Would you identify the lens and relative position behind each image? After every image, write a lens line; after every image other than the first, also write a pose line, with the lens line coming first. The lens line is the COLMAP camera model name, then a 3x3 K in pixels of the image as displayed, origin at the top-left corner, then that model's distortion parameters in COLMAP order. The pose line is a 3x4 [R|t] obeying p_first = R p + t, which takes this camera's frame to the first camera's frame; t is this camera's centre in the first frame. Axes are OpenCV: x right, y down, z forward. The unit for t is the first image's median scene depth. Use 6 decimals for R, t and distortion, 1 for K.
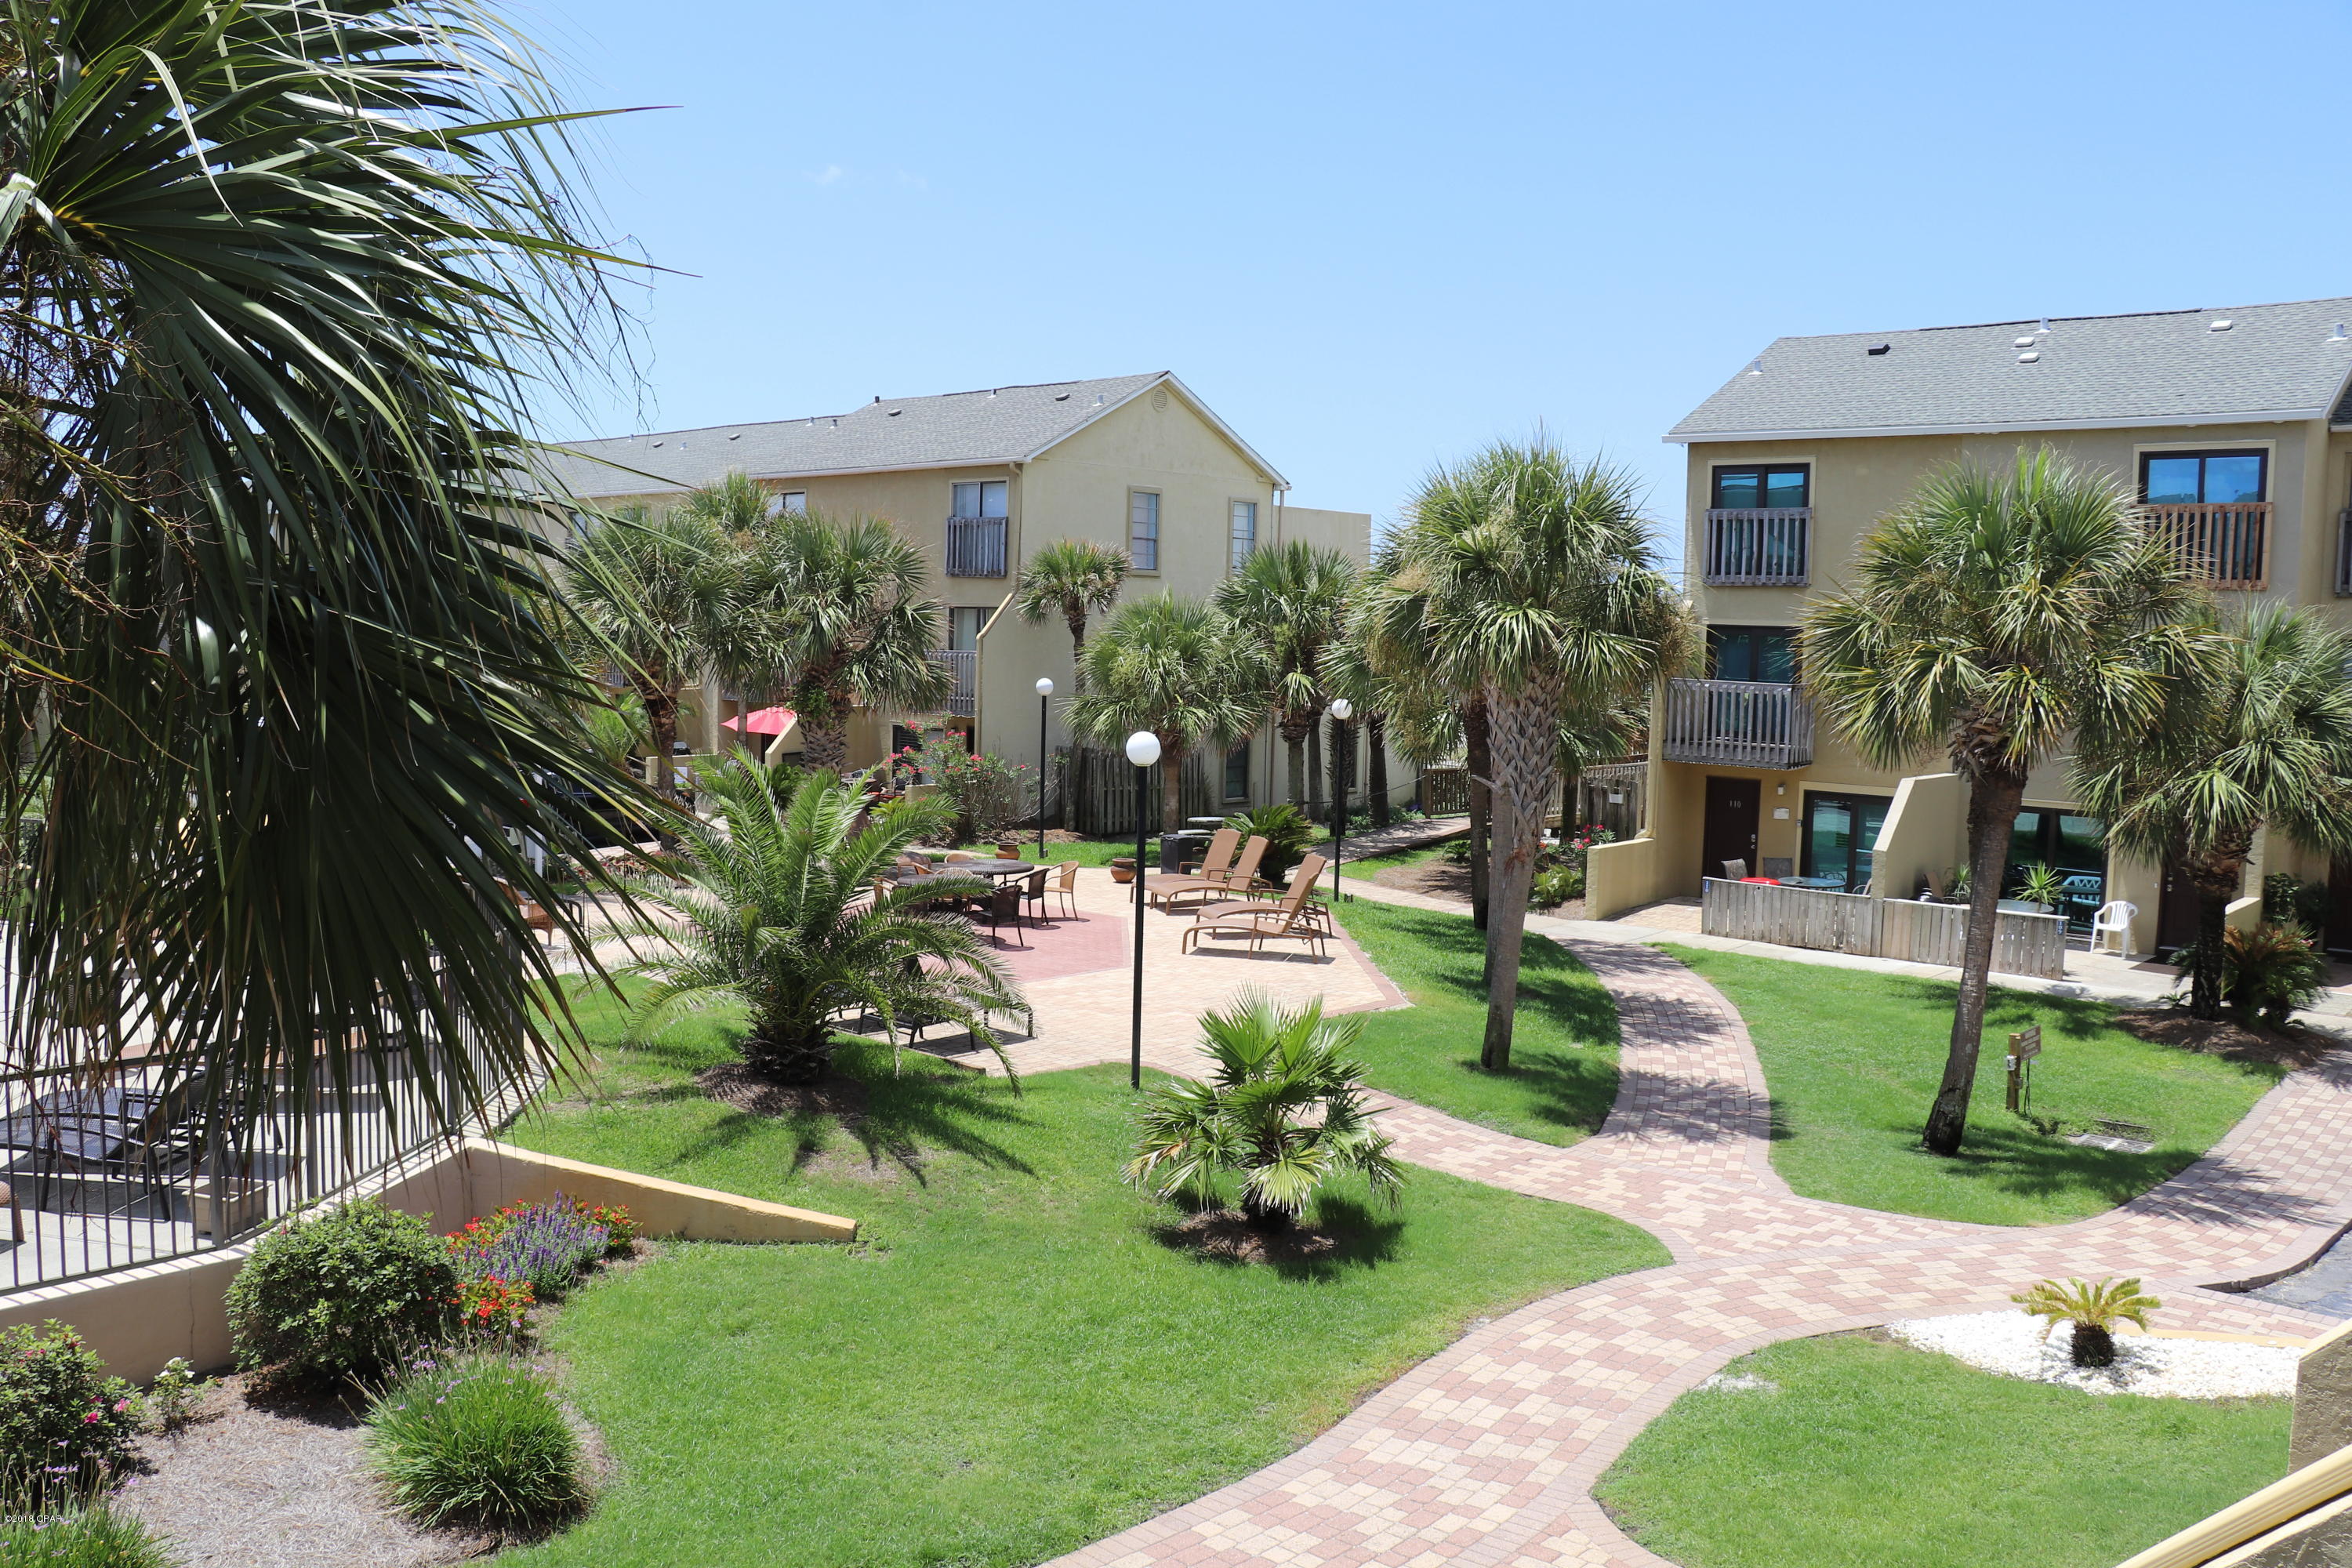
lens RADIAL K [[1847.0, 0, 1176.0], [0, 1847.0, 784.0], [0, 0, 1]] dist [-0.174158, 0.142025]
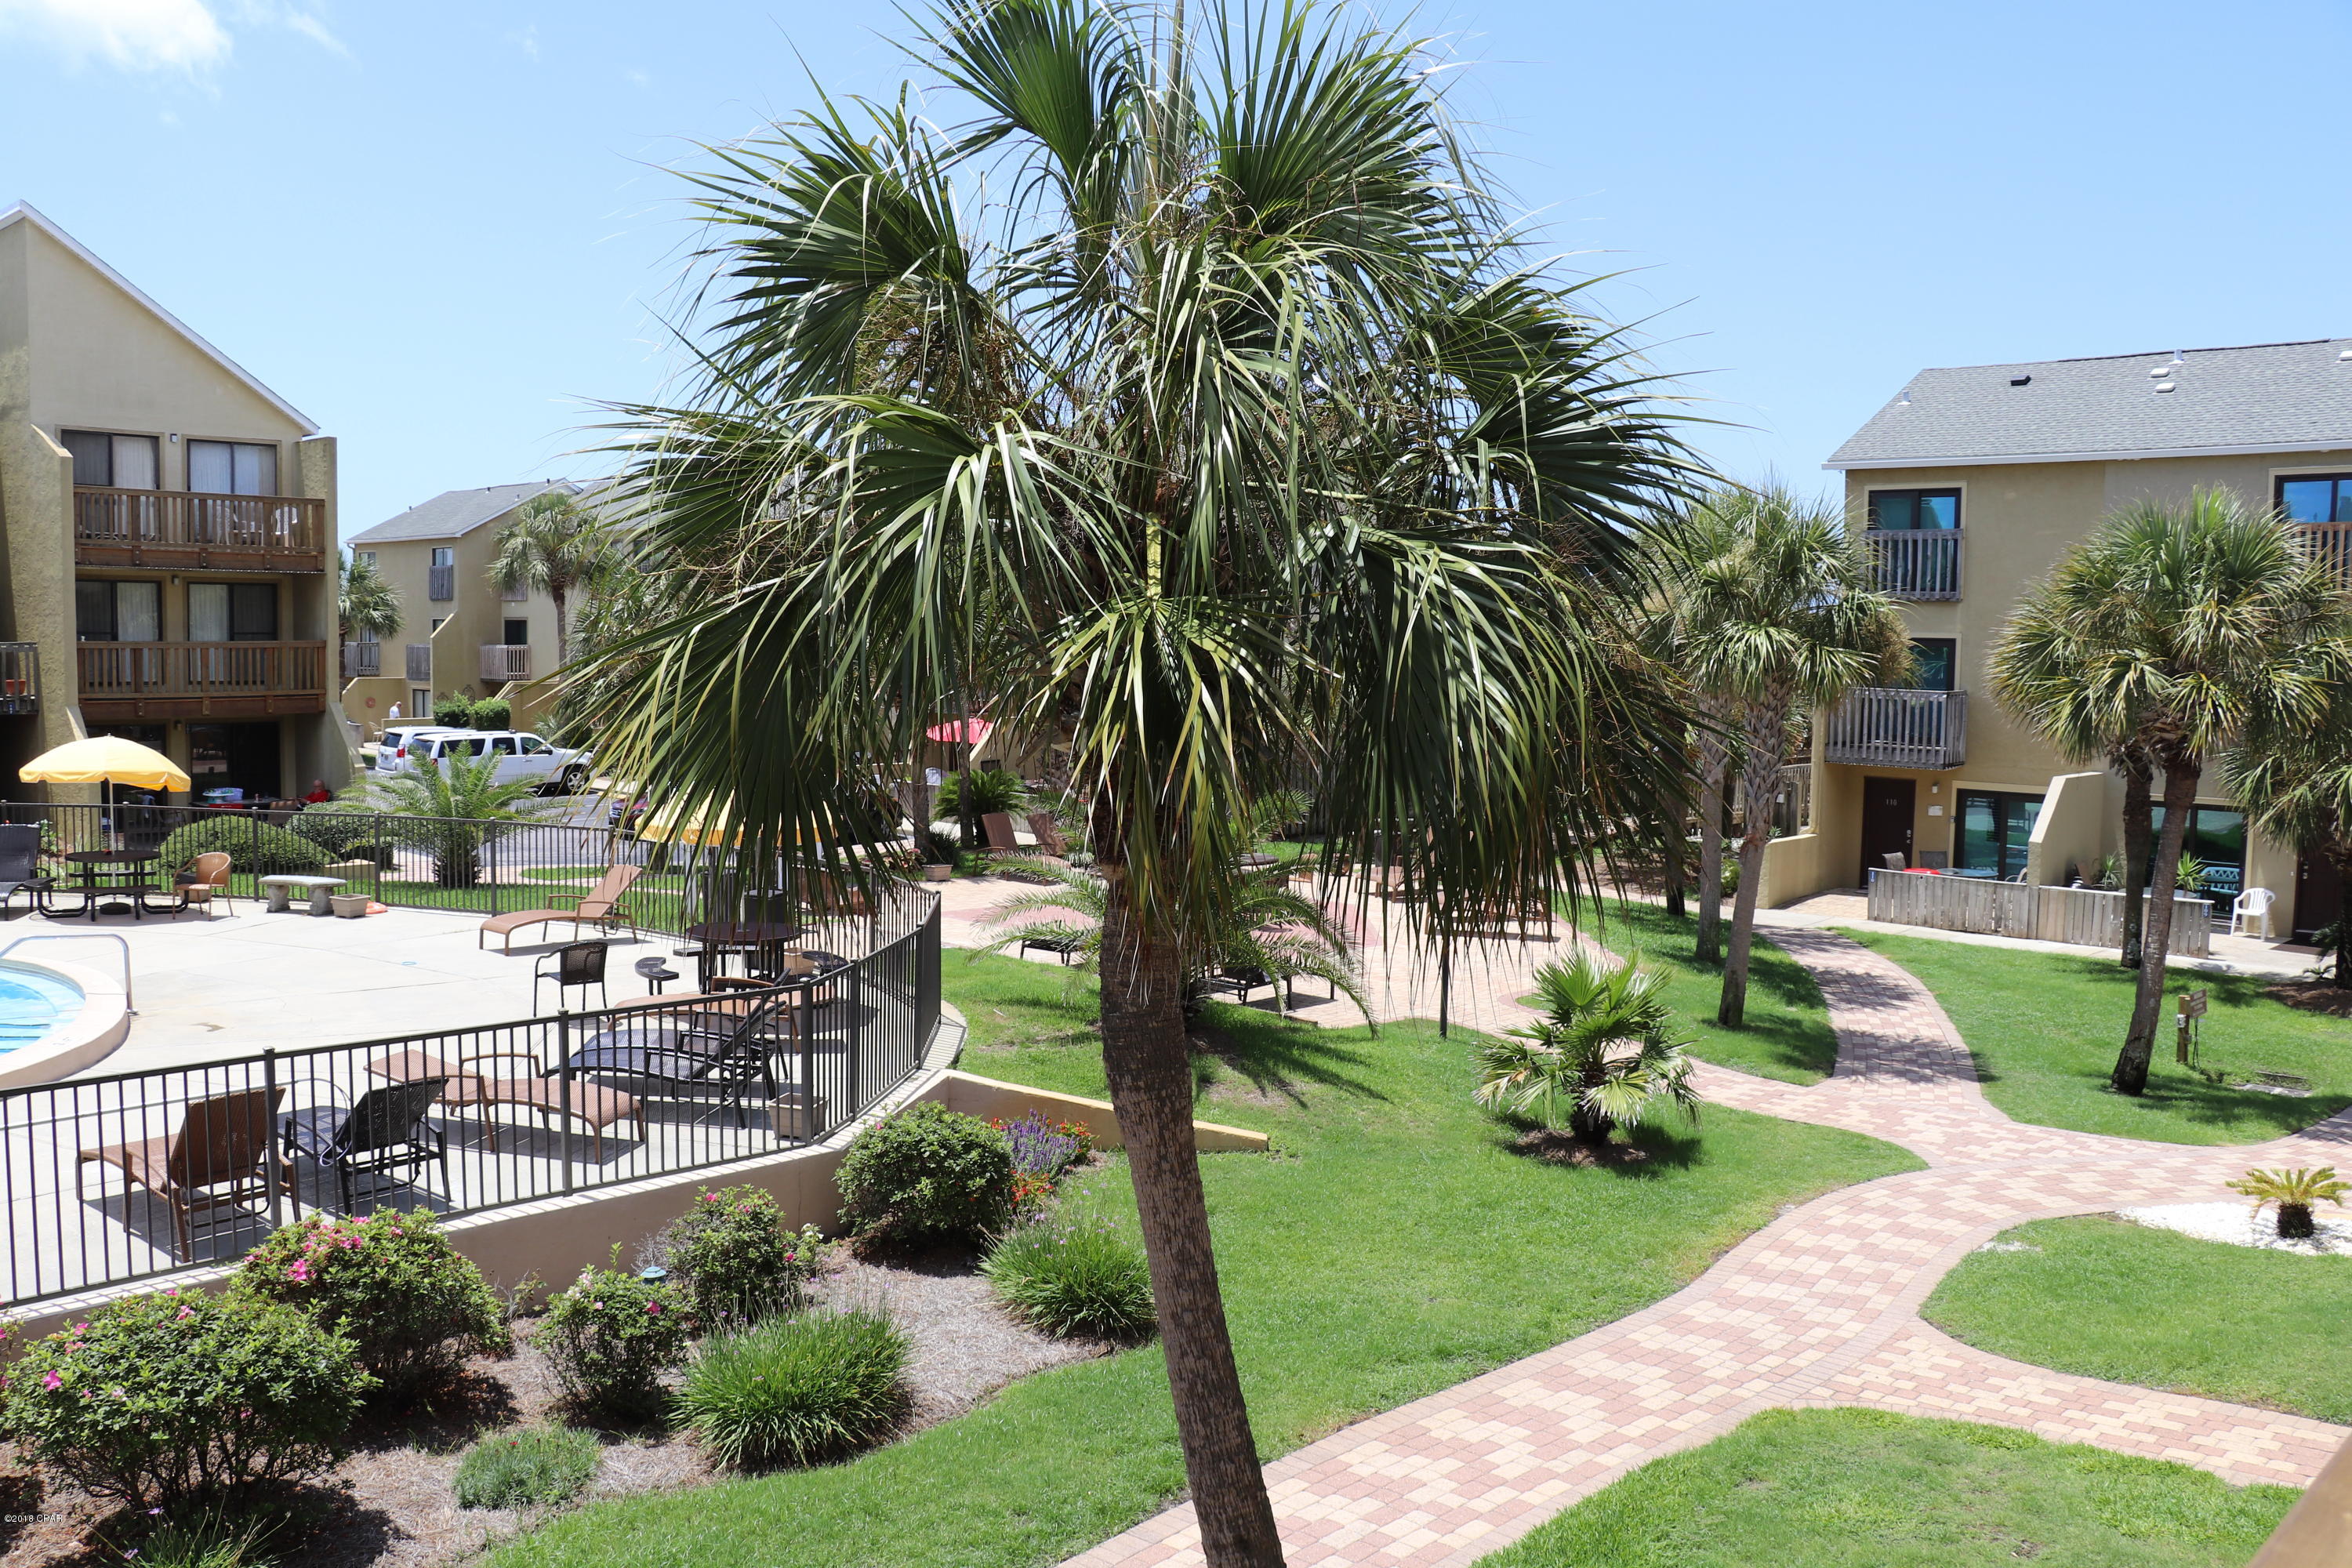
lens RADIAL K [[1847.0, 0, 1176.0], [0, 1847.0, 784.0], [0, 0, 1]] dist [-0.174158, 0.142025]
pose [[0.999115, -0.005032, -0.041771, -0.152365], [0.004754, 0.999966, -0.006754, 0.011257], [0.041803, 0.006550, 0.999104, -0.190123]]
